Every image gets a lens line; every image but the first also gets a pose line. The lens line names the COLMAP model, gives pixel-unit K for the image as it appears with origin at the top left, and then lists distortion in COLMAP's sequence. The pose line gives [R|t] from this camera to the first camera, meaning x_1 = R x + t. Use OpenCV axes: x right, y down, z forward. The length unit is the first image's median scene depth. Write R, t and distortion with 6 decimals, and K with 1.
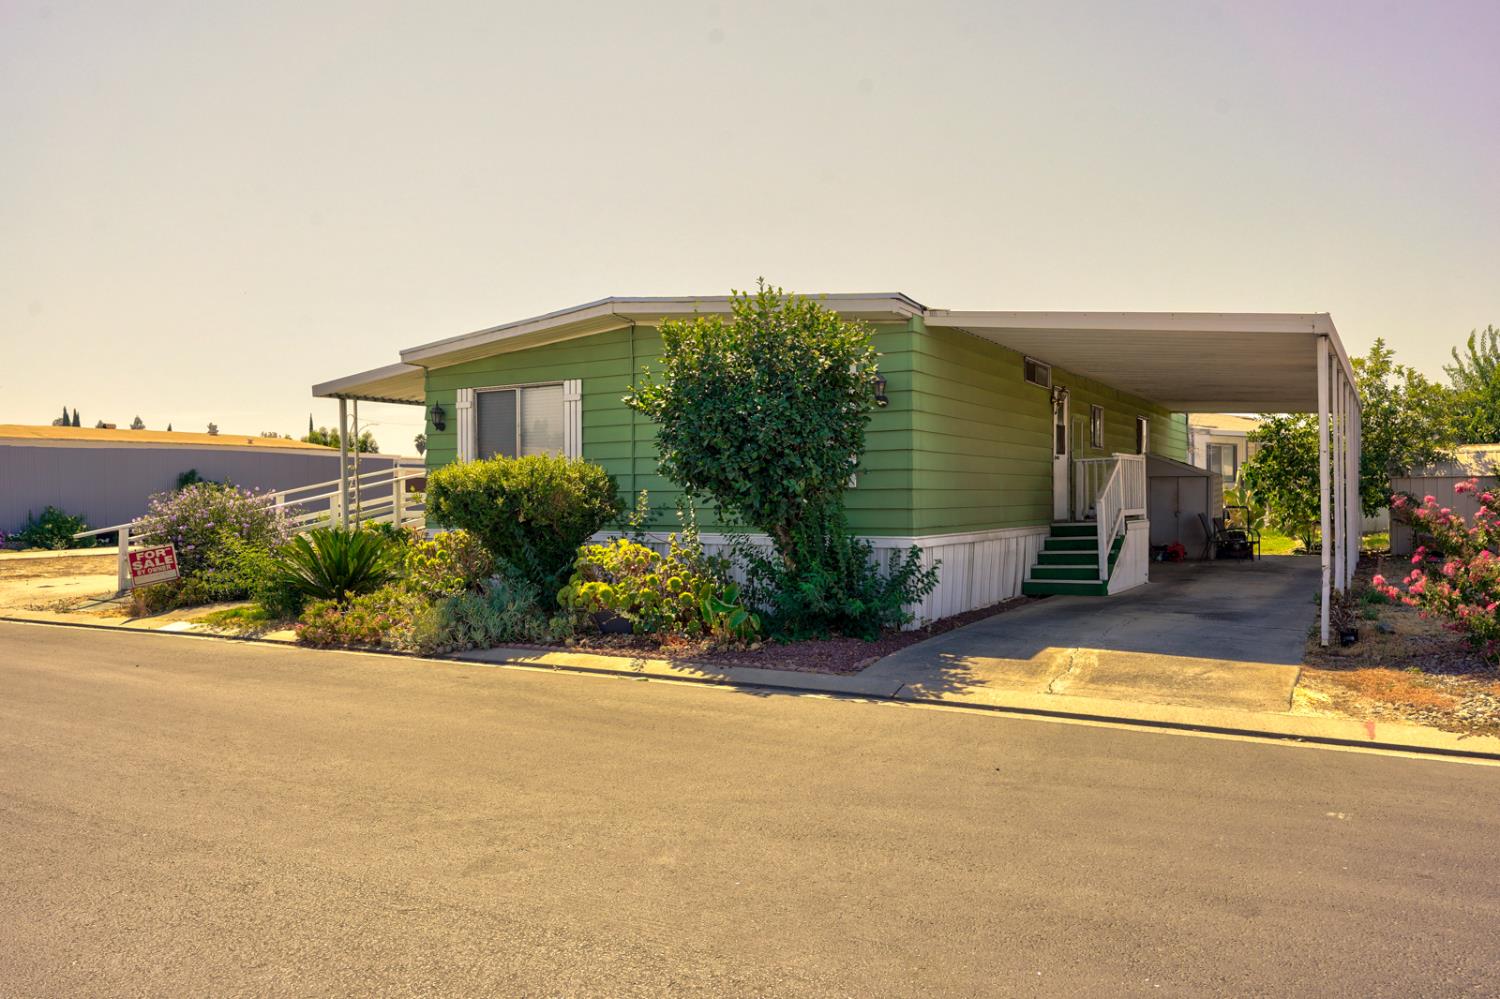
lens RADIAL K [[1048.1, 0, 750.4], [0, 1048.1, 492.6], [0, 0, 1]] dist [-0.004356, -0.000174]
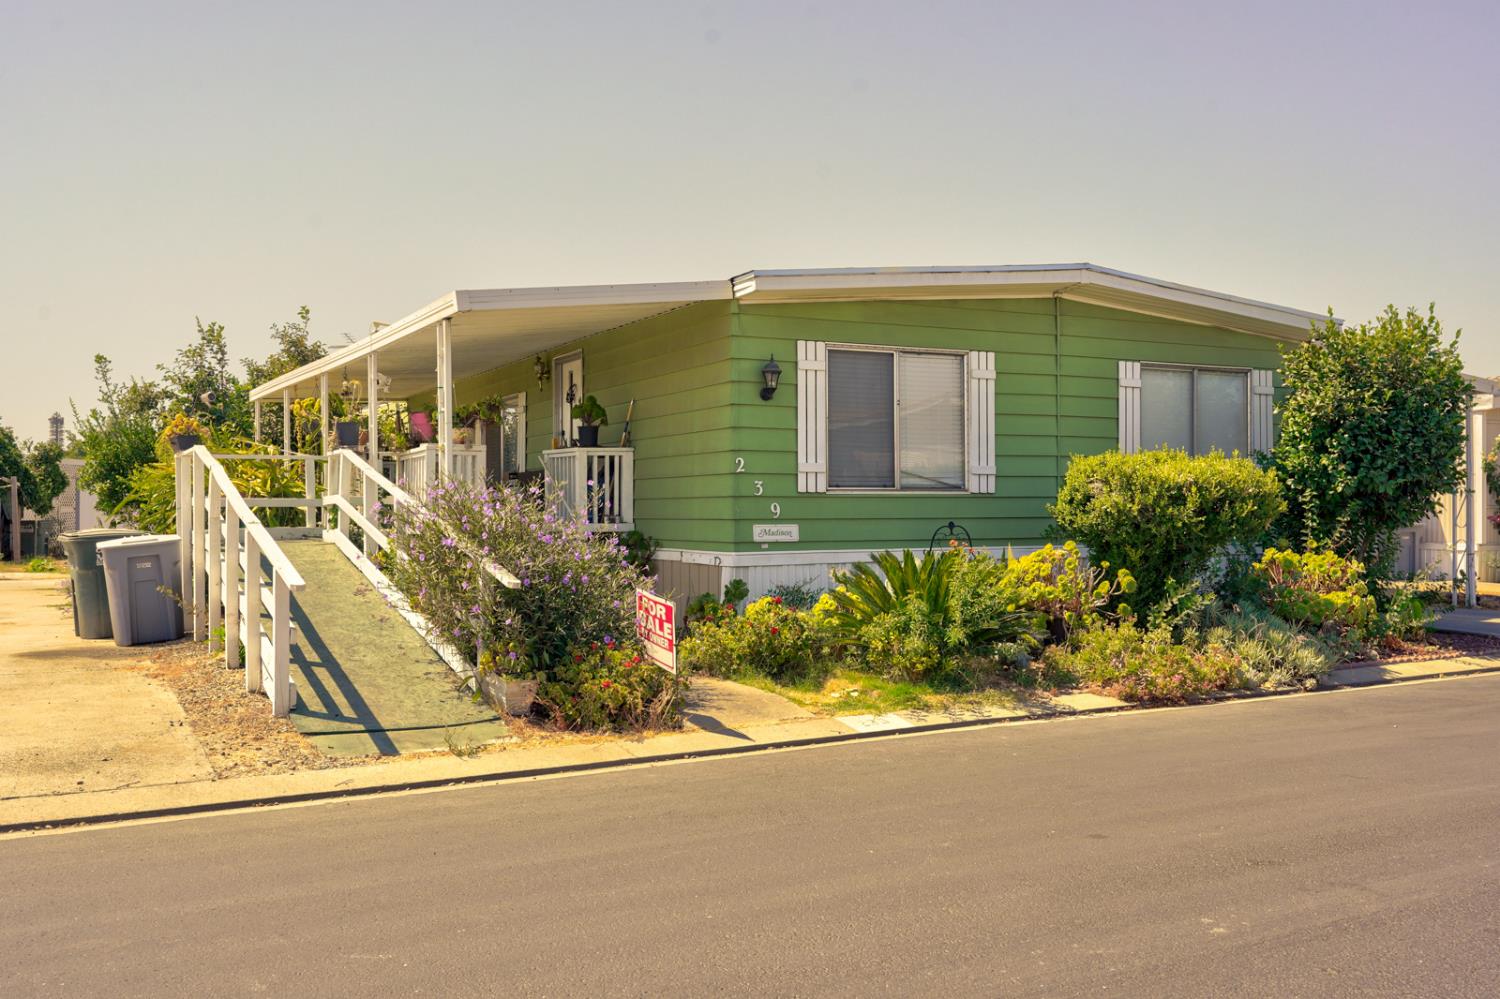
lens RADIAL K [[1395.9, 0, 748.6], [0, 1395.9, 487.0], [0, 0, 1]] dist [-0.039620, 0.000000]
pose [[0.507142, 0.013665, 0.861754, -1.149216], [-0.000336, 0.999877, -0.015658, 0.009135], [-0.861862, 0.007652, 0.507085, 0.626211]]
